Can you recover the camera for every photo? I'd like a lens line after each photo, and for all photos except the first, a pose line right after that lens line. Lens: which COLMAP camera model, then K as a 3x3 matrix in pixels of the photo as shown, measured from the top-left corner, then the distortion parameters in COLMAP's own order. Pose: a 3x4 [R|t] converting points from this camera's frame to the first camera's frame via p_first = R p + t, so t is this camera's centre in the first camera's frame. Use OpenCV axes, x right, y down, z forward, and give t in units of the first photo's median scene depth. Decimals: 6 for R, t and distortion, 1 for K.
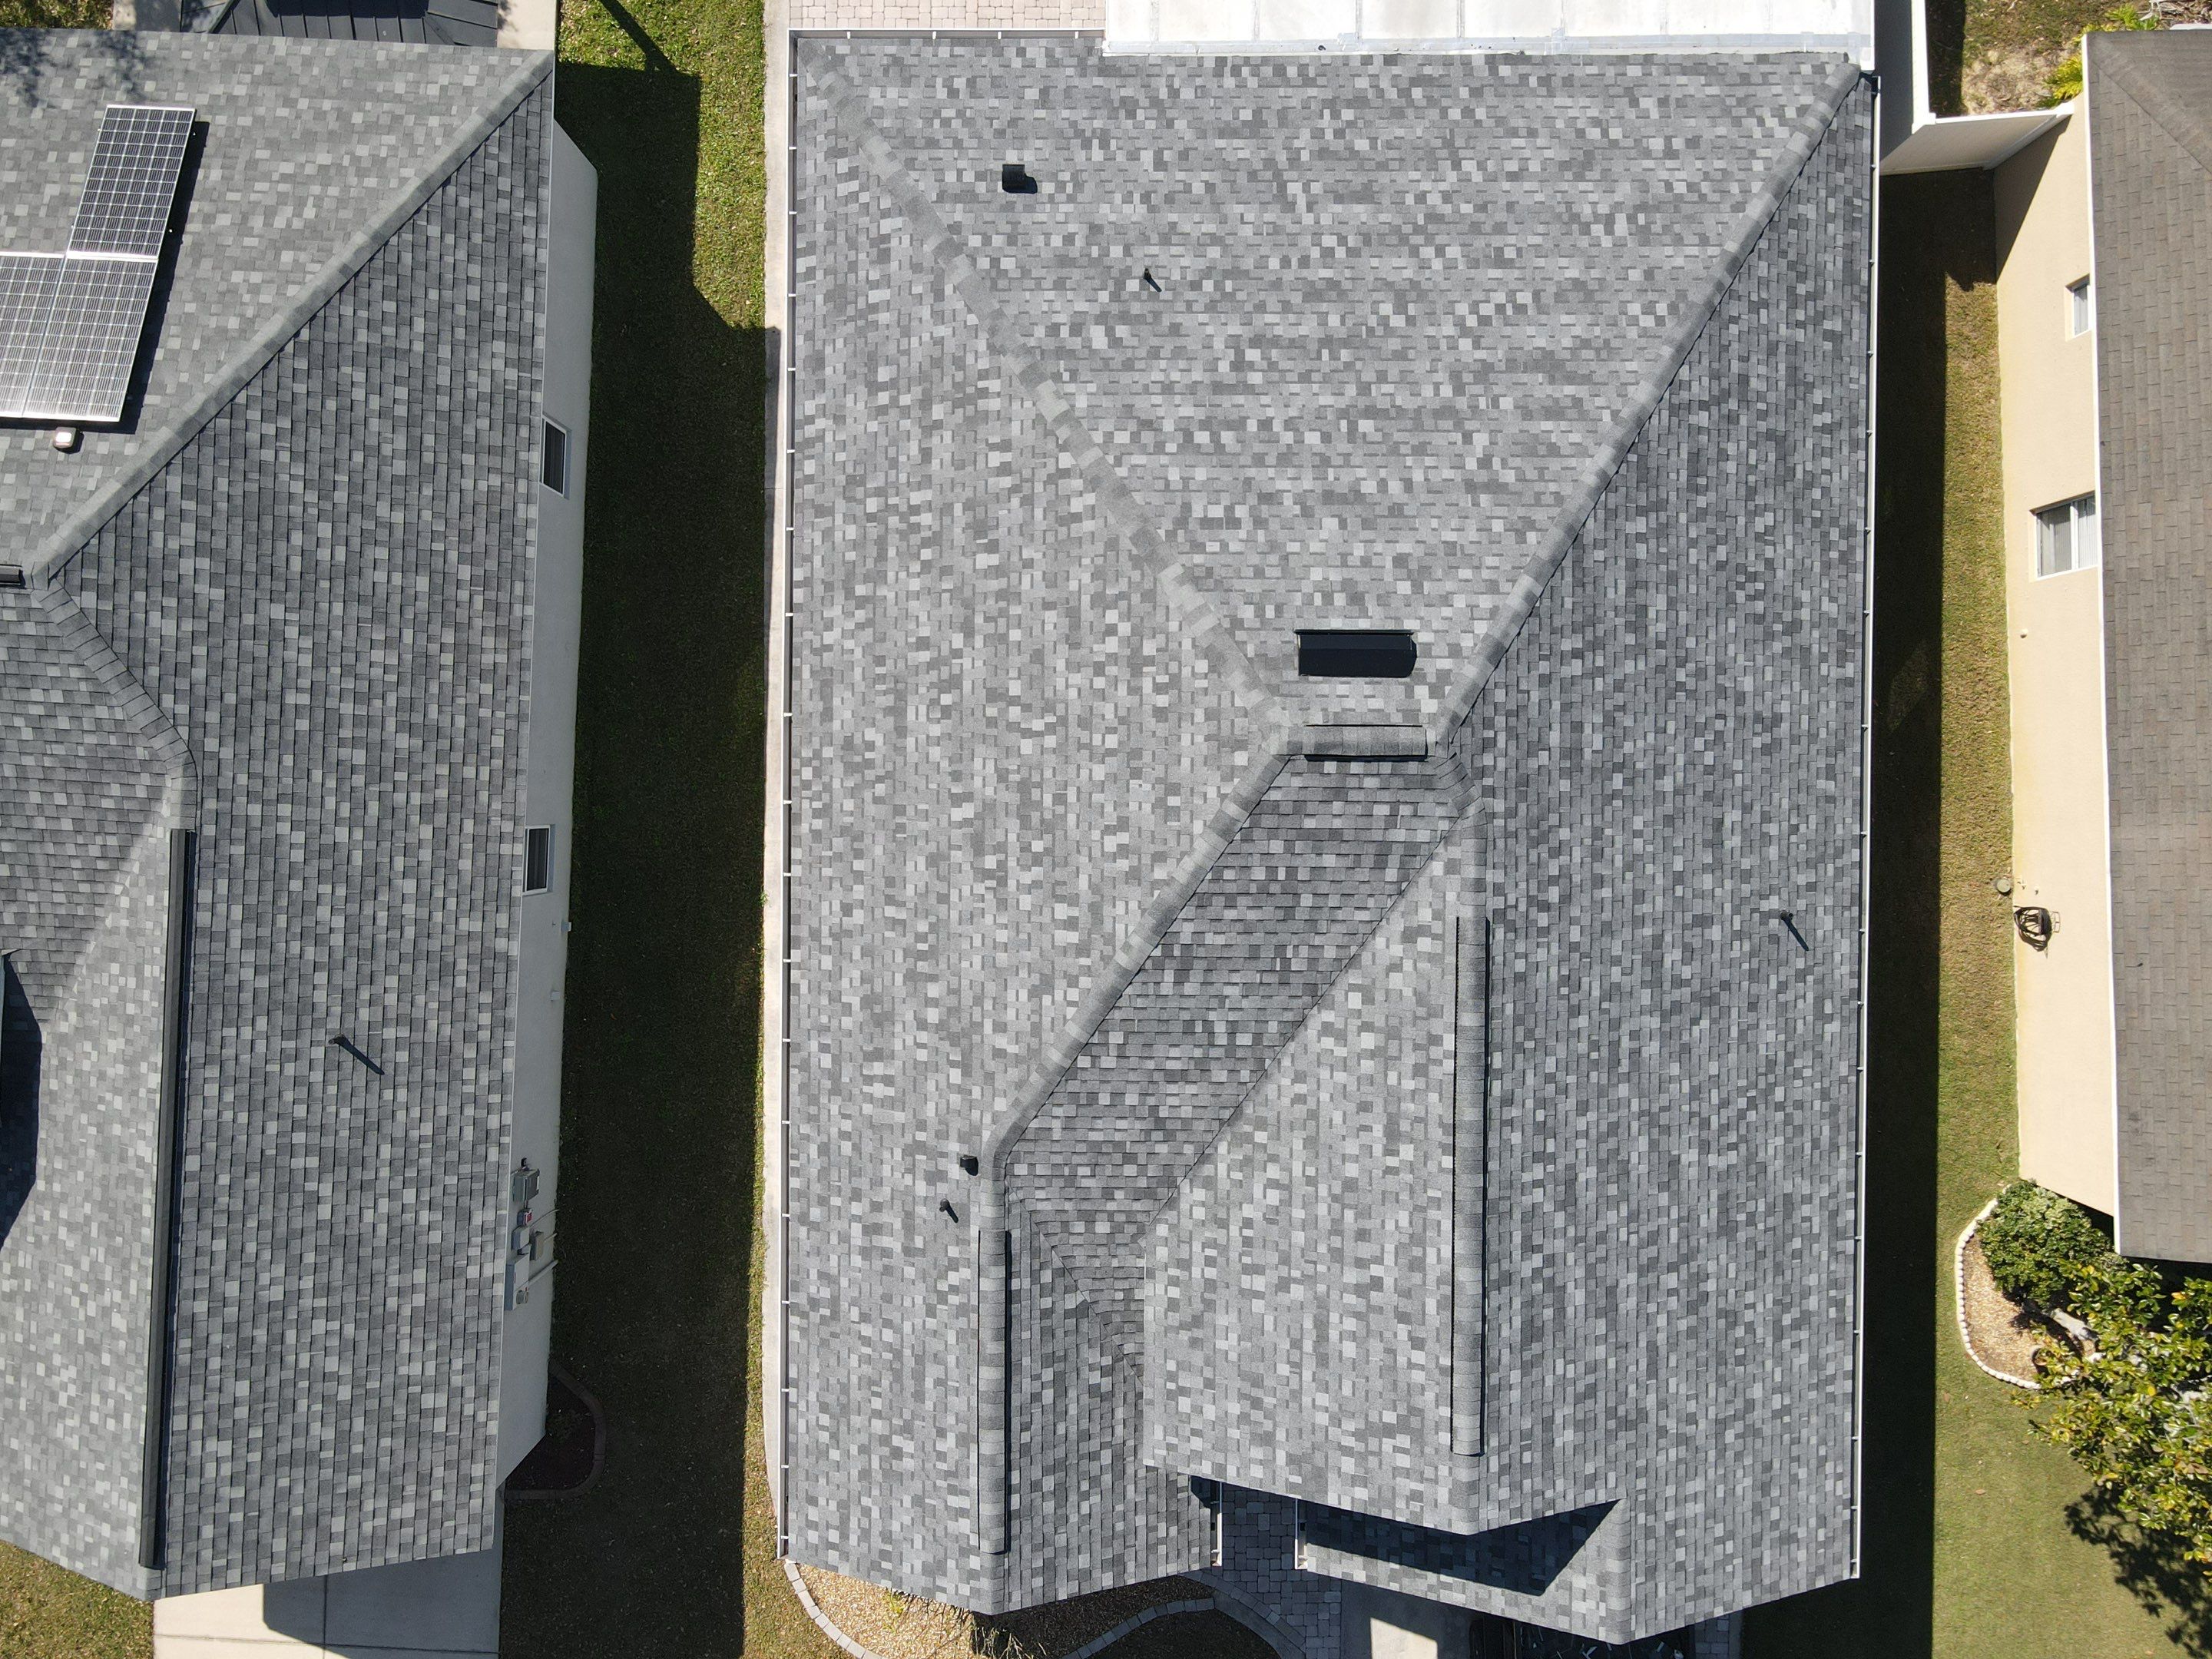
lens RADIAL K [[1626.7, 0, 1072.5], [0, 1626.7, 815.2], [0, 0, 1]] dist [-0.008624, 0.034773]
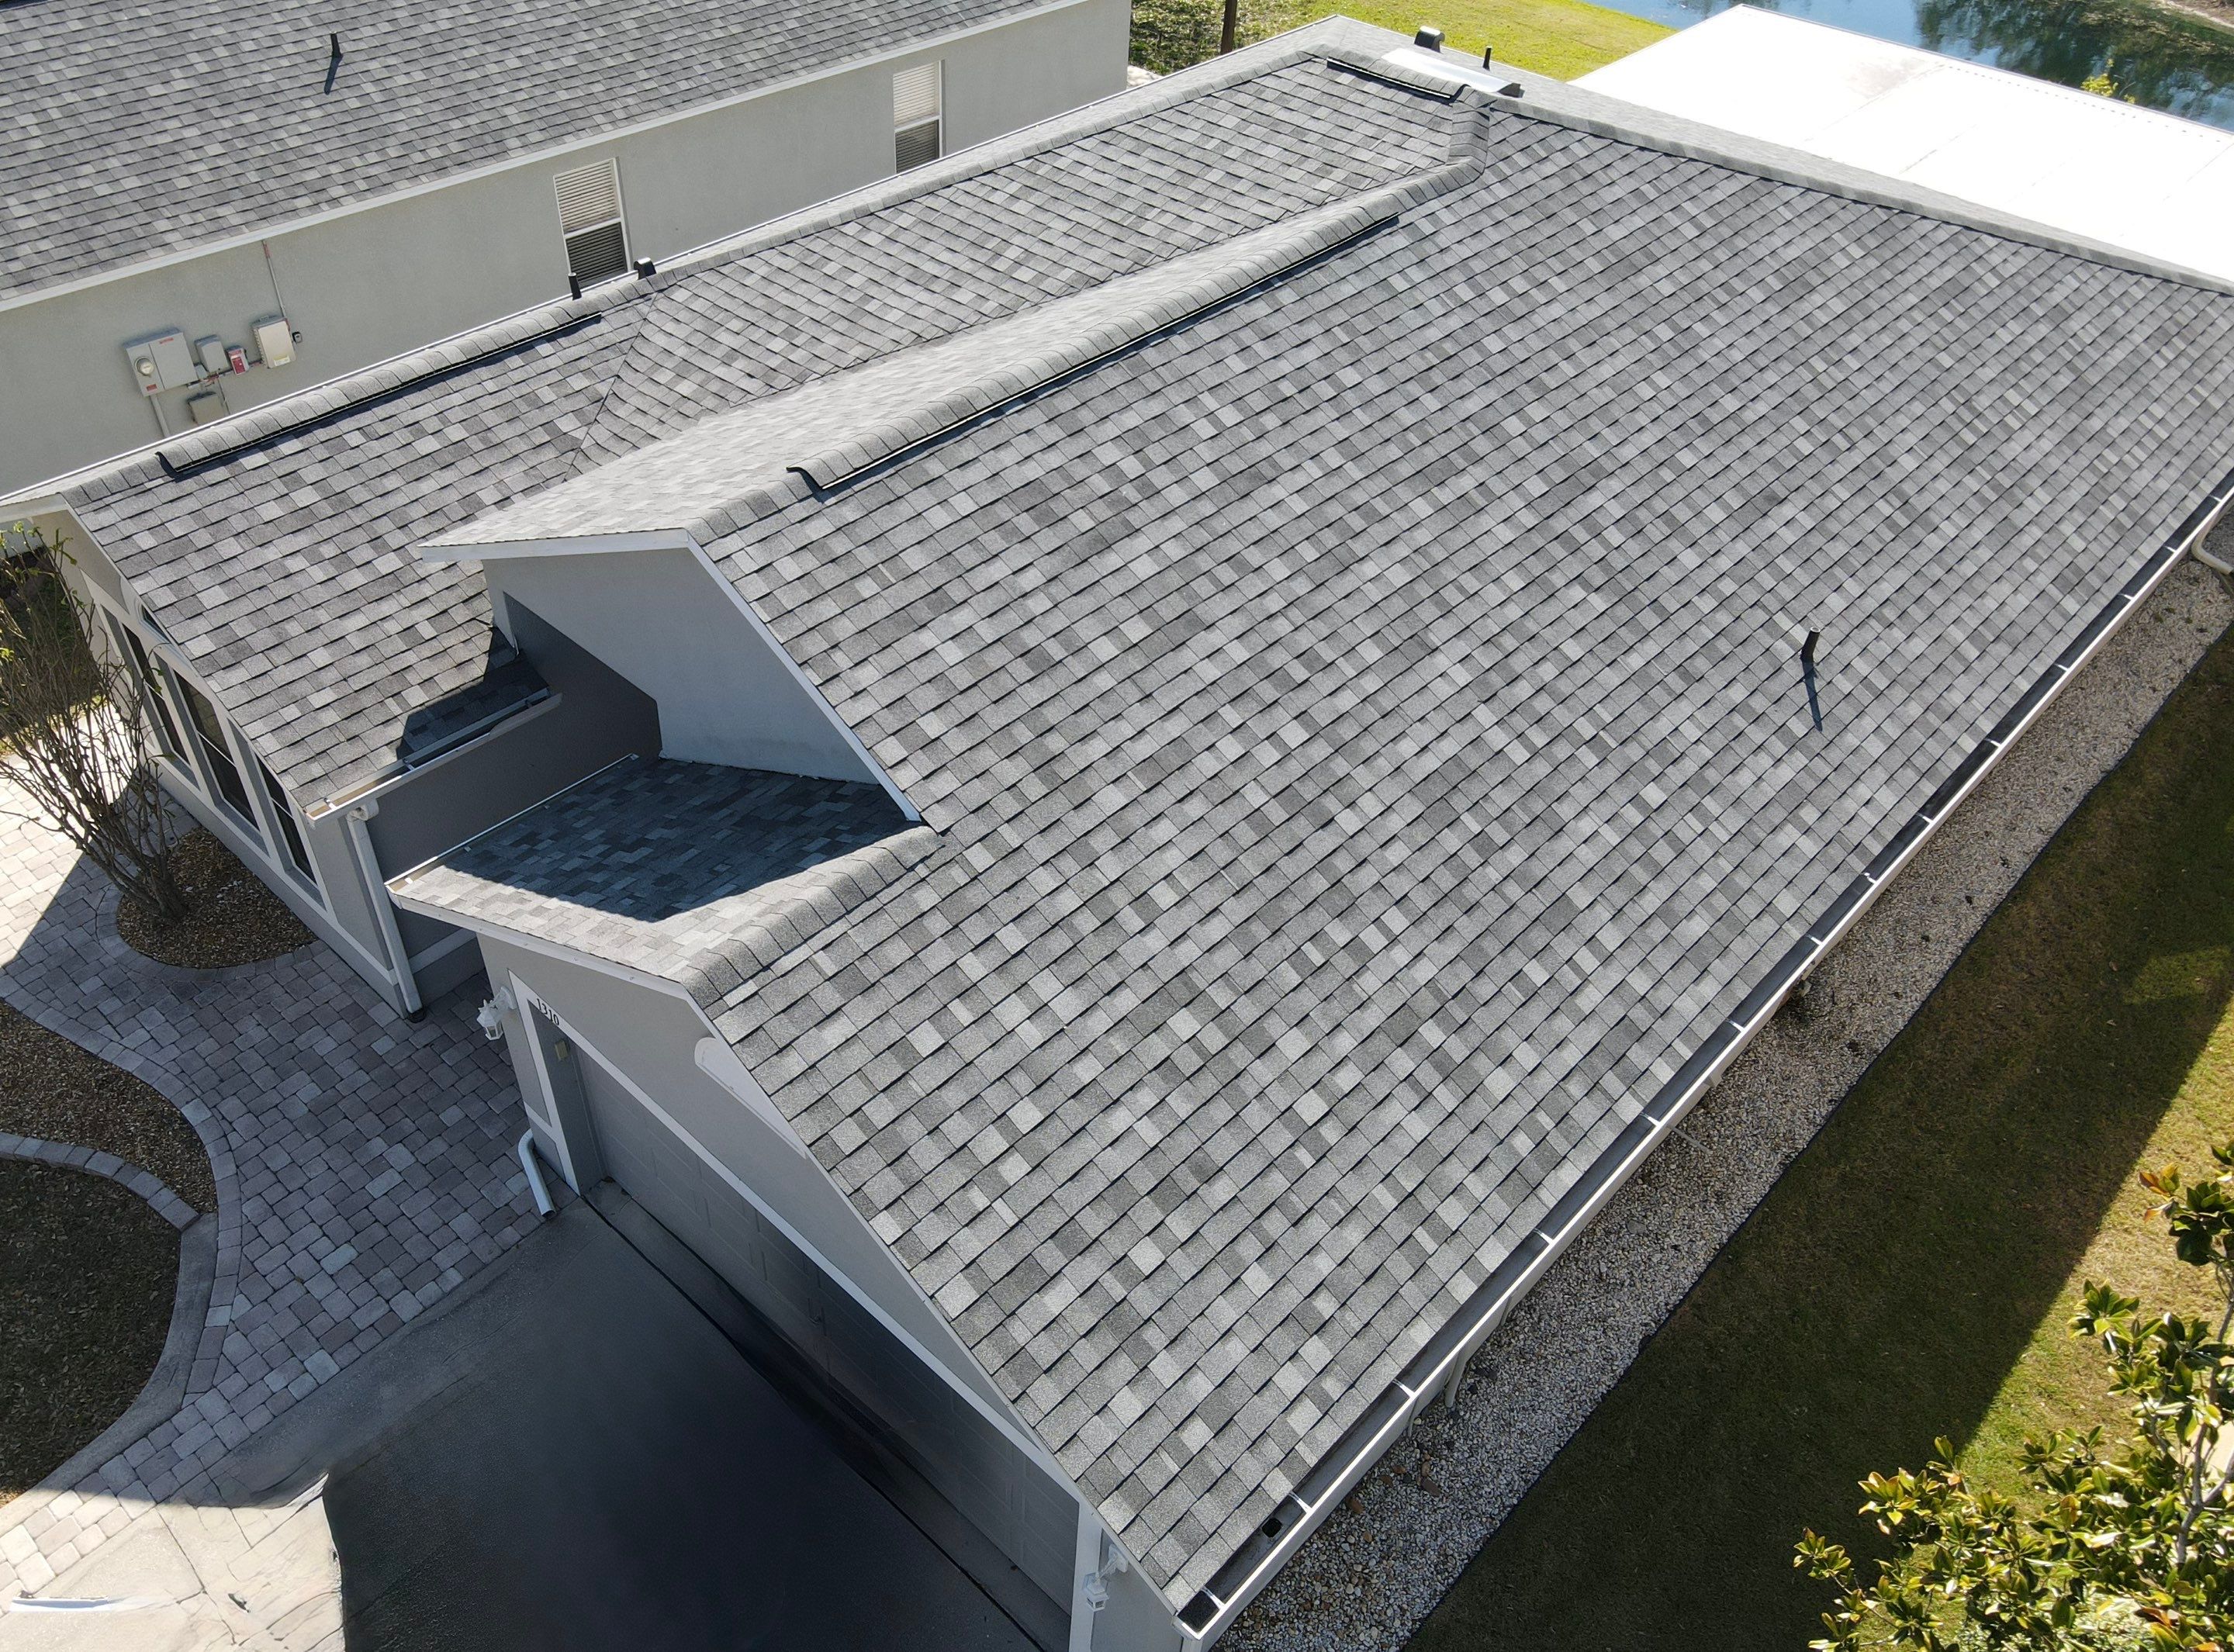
lens RADIAL K [[1748.0, 0, 1027.6], [0, 1748.0, 858.2], [0, 0, 1]] dist [-0.007596, 0.041945]
pose [[0.723203, 0.493164, -0.483494, 0.589779], [-0.689453, 0.474585, -0.547196, 0.662114], [-0.040398, 0.729080, 0.683235, 0.635997]]
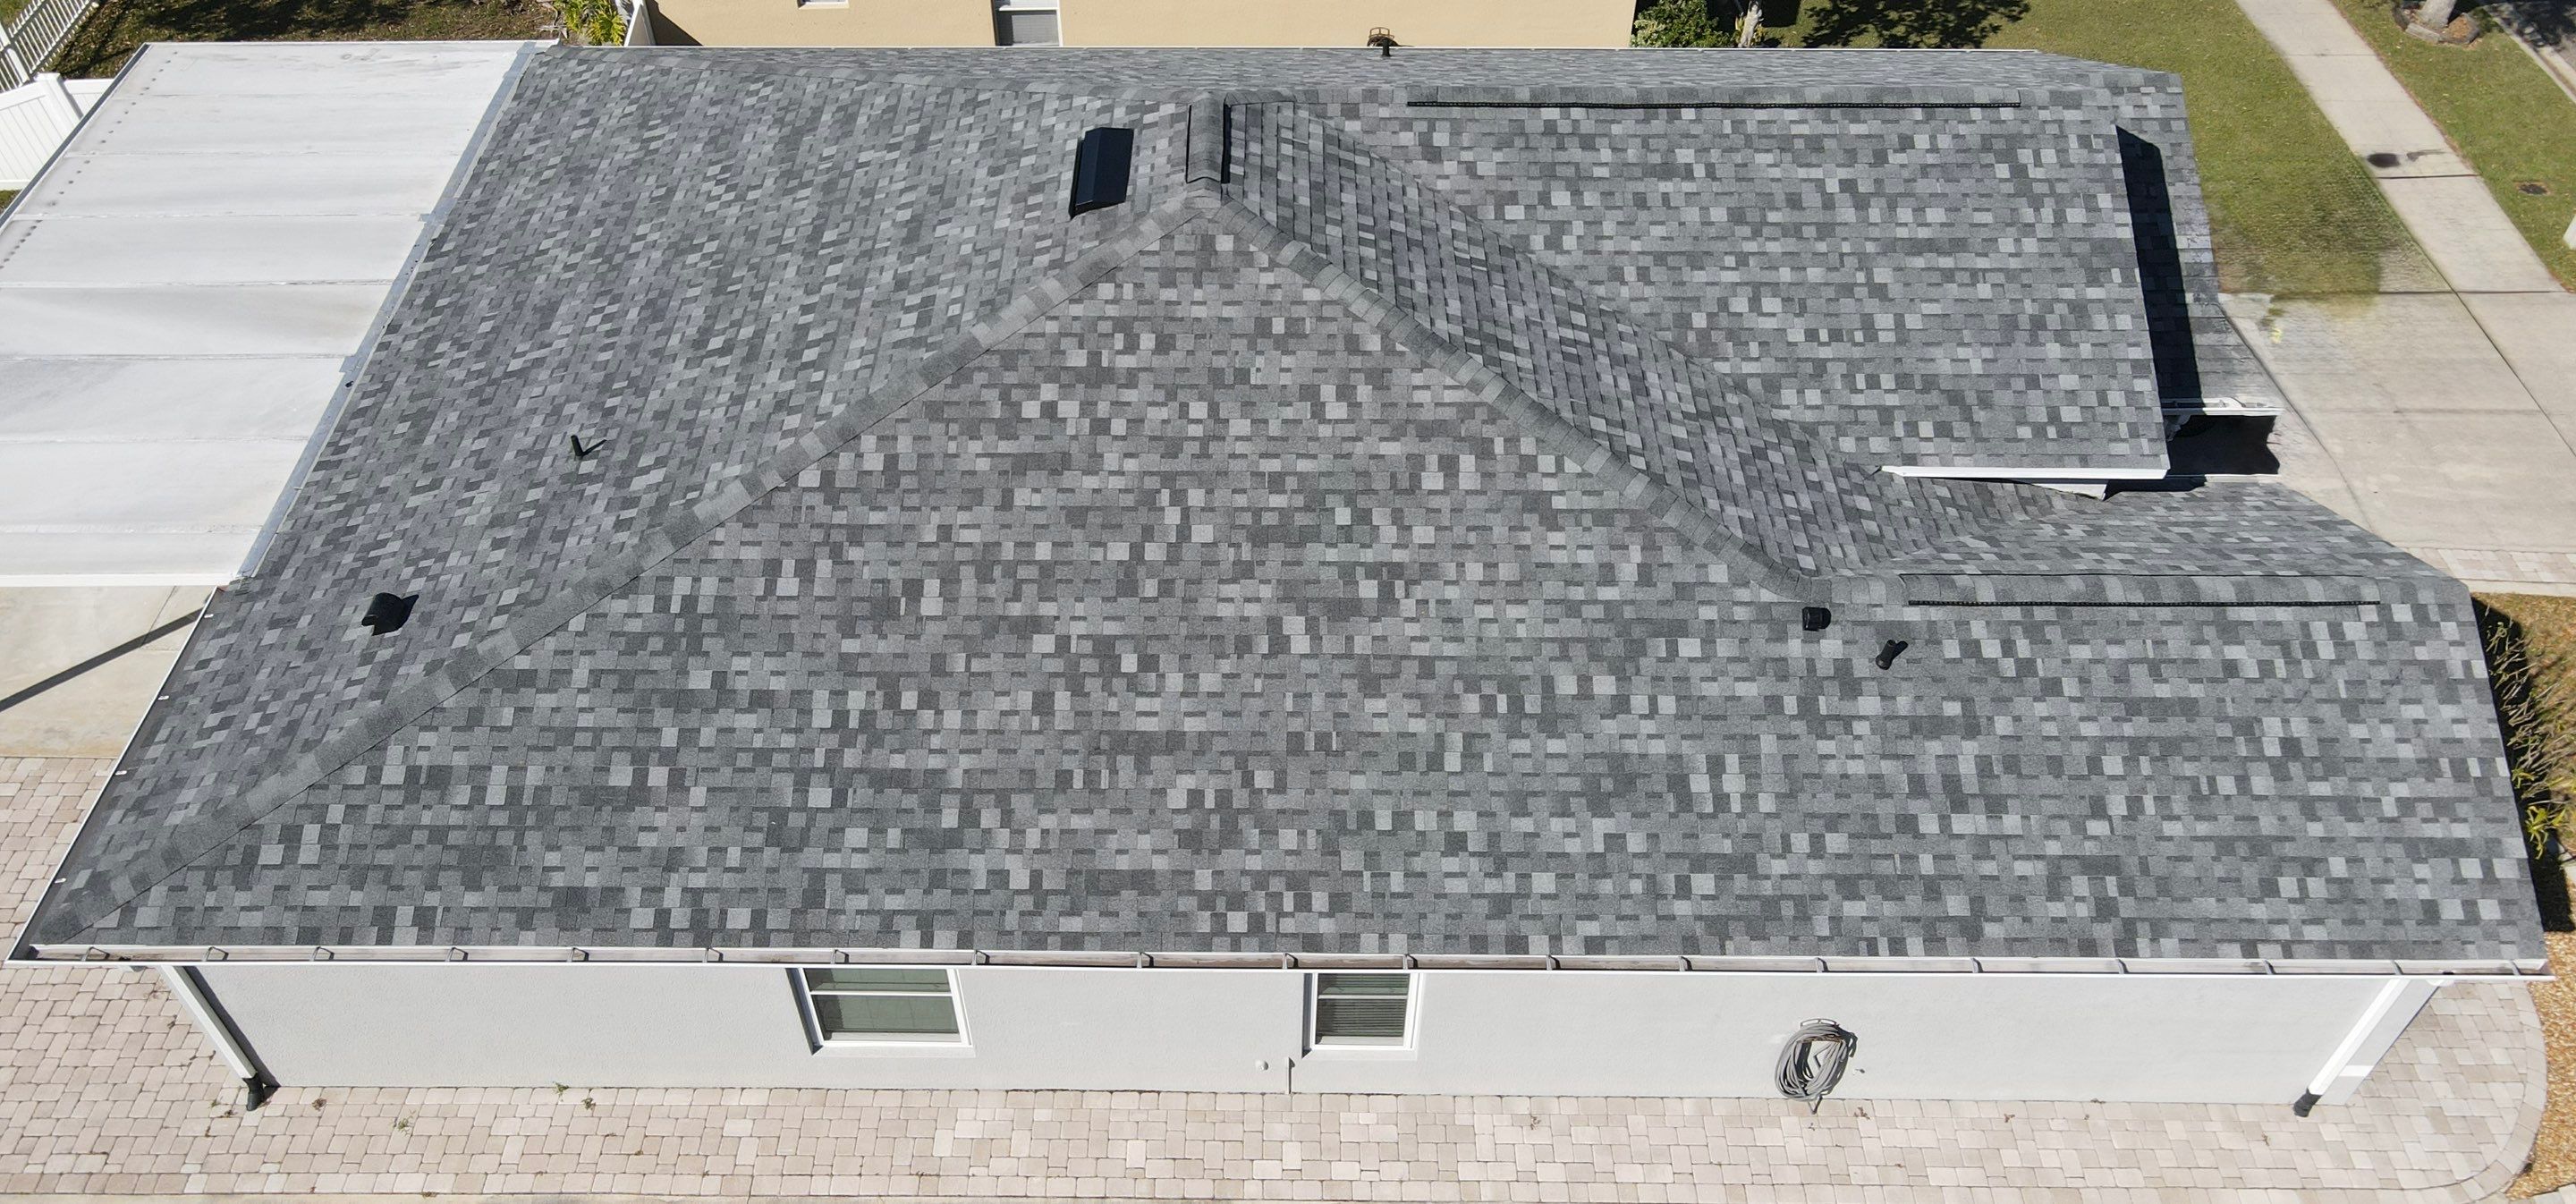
lens RADIAL K [[1902.0, 0, 1242.6], [0, 1902.0, 534.1], [0, 0, 1]] dist [-0.010606, 0.031595]
pose [[0.002562, -0.683040, 0.730377, -0.619330], [0.999928, -0.006795, -0.009863, -0.016586], [0.011700, 0.730350, 0.682973, 0.428441]]
